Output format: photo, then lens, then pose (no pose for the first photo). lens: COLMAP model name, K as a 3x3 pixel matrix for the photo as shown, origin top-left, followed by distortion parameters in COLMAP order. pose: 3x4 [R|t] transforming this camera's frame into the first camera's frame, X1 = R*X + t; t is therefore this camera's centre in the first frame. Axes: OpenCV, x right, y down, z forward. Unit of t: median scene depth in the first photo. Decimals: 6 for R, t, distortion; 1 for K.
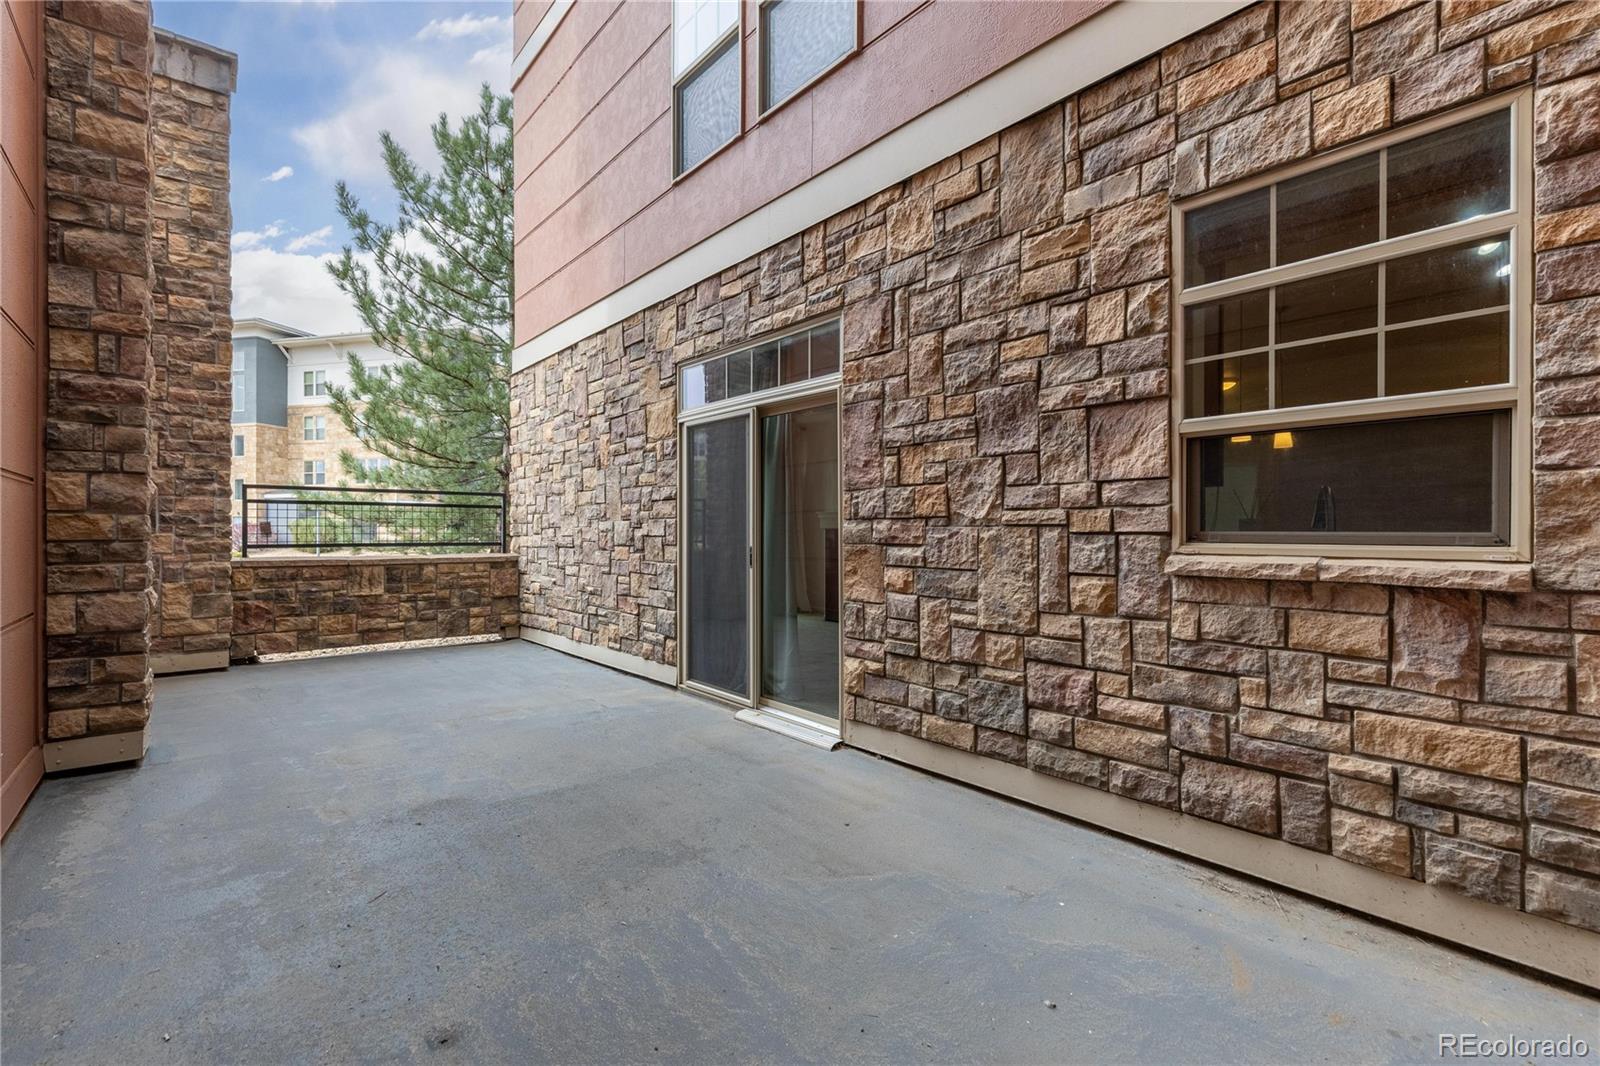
lens RADIAL K [[733.4, 0, 796.1], [0, 733.4, 528.7], [0, 0, 1]] dist [0.015028, -0.003698]
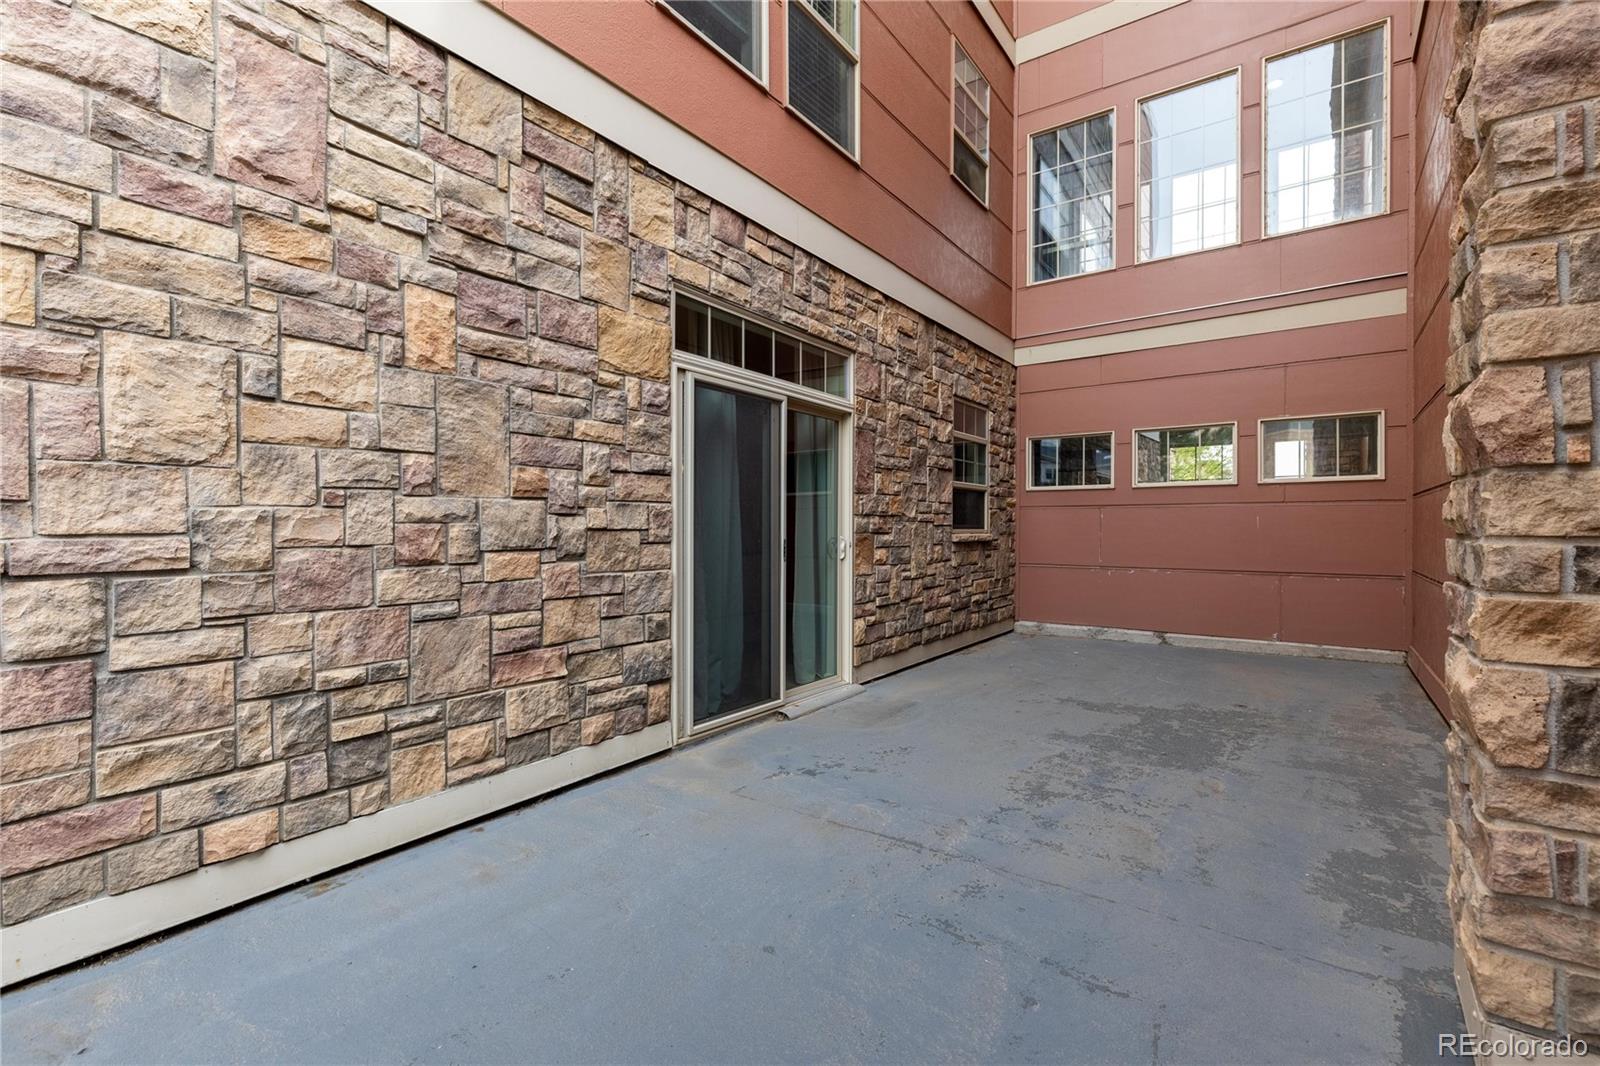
lens RADIAL K [[733.4, 0, 796.7], [0, 733.4, 535.0], [0, 0, 1]] dist [0.015028, -0.003698]
pose [[-0.275437, -0.004835, 0.961307, -1.004555], [0.001254, 0.999985, 0.005389, 0.013628], [-0.961318, 0.002689, -0.275427, 1.262702]]
